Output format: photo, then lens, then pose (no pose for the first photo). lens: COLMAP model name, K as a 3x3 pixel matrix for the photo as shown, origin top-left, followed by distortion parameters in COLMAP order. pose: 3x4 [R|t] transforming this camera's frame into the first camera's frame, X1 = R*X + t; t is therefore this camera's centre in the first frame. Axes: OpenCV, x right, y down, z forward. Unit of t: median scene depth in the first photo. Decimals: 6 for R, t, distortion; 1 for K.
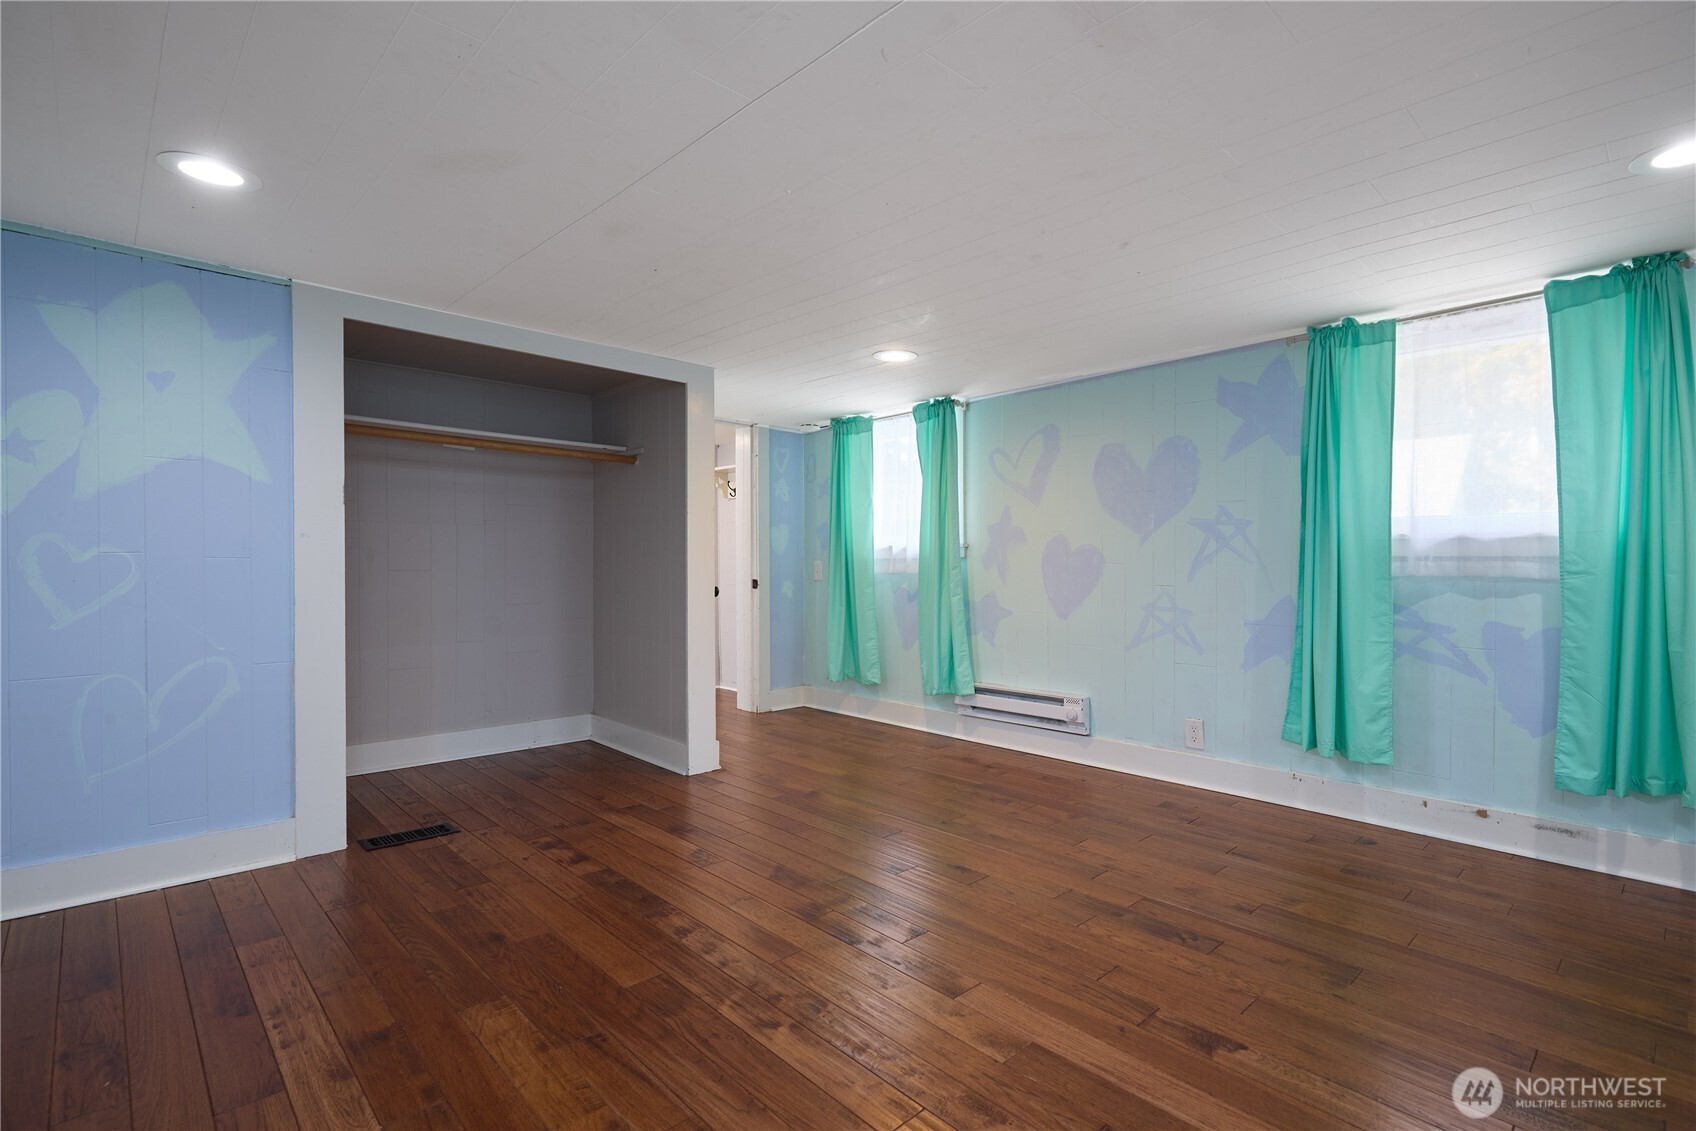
lens RADIAL K [[786.8, 0, 848.0], [0, 786.8, 565.5], [0, 0, 1]] dist [0.000053, 0.000007]
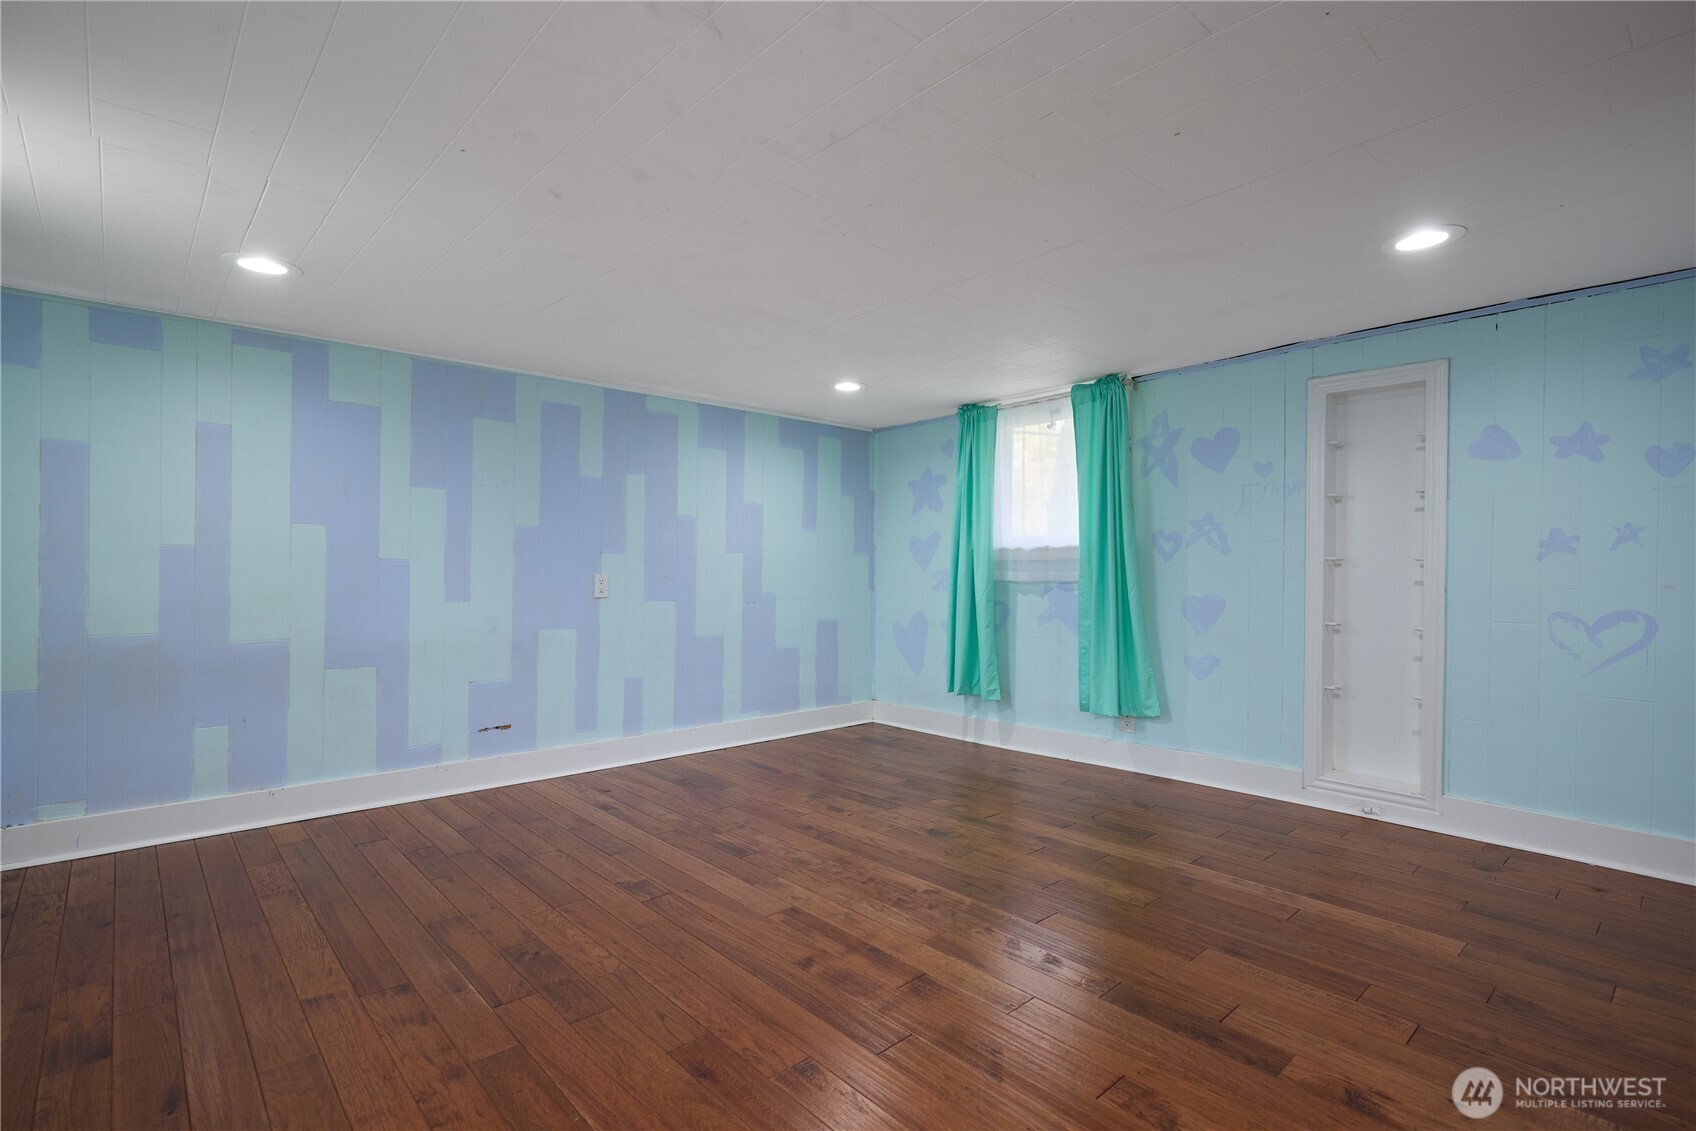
lens RADIAL K [[786.8, 0, 848.0], [0, 786.8, 565.5], [0, 0, 1]] dist [0.000053, 0.000007]
pose [[-0.999812, -0.004100, 0.018943, 0.023686], [-0.003848, 0.999904, 0.013332, -0.025737], [-0.018996, 0.013257, -0.999732, 2.216166]]
